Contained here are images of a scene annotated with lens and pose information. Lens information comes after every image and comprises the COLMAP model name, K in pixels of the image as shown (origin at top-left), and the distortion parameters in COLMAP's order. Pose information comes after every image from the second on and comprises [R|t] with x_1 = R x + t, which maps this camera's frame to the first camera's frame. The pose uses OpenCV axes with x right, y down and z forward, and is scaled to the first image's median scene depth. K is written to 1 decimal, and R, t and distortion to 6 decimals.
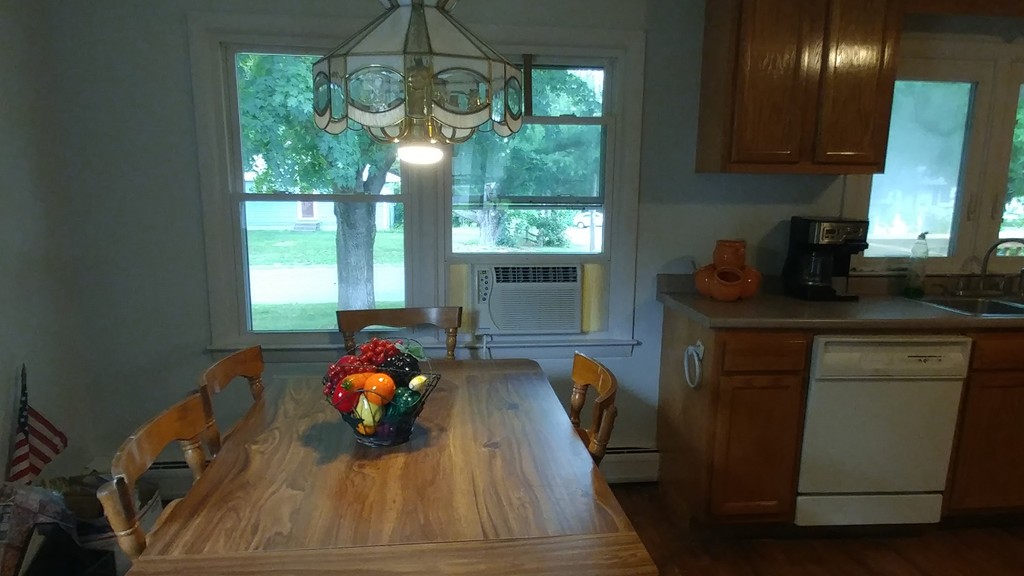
lens RADIAL K [[740.1, 0, 516.7], [0, 740.1, 338.5], [0, 0, 1]] dist [0.005294, 0.001431]
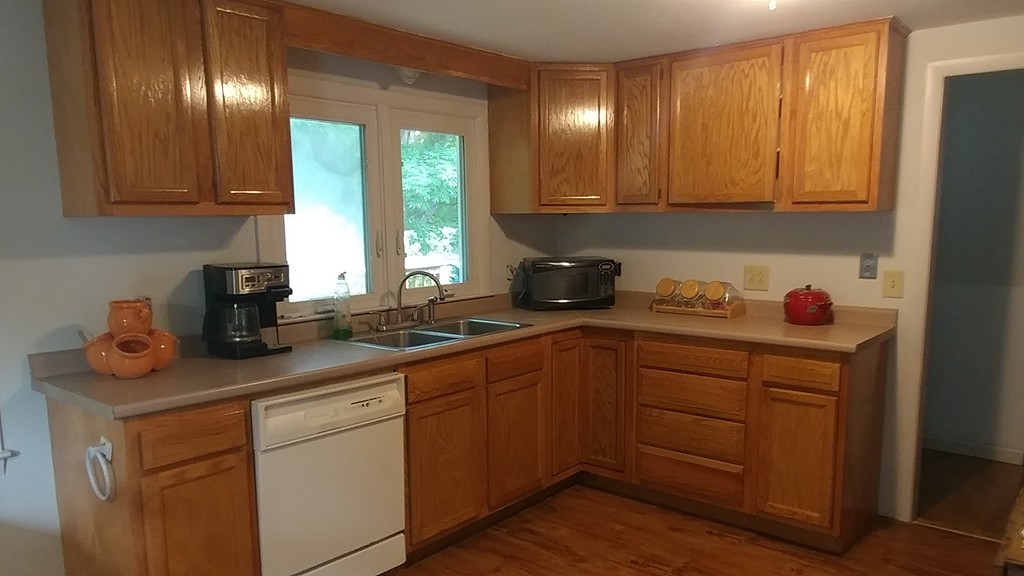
lens RADIAL K [[740.1, 0, 516.7], [0, 740.1, 338.5], [0, 0, 1]] dist [0.005294, 0.001431]
pose [[0.737173, -0.127816, 0.663505, 0.061388], [0.162619, 0.986644, 0.009391, -0.030897], [-0.655844, 0.100976, 0.748112, 0.133714]]
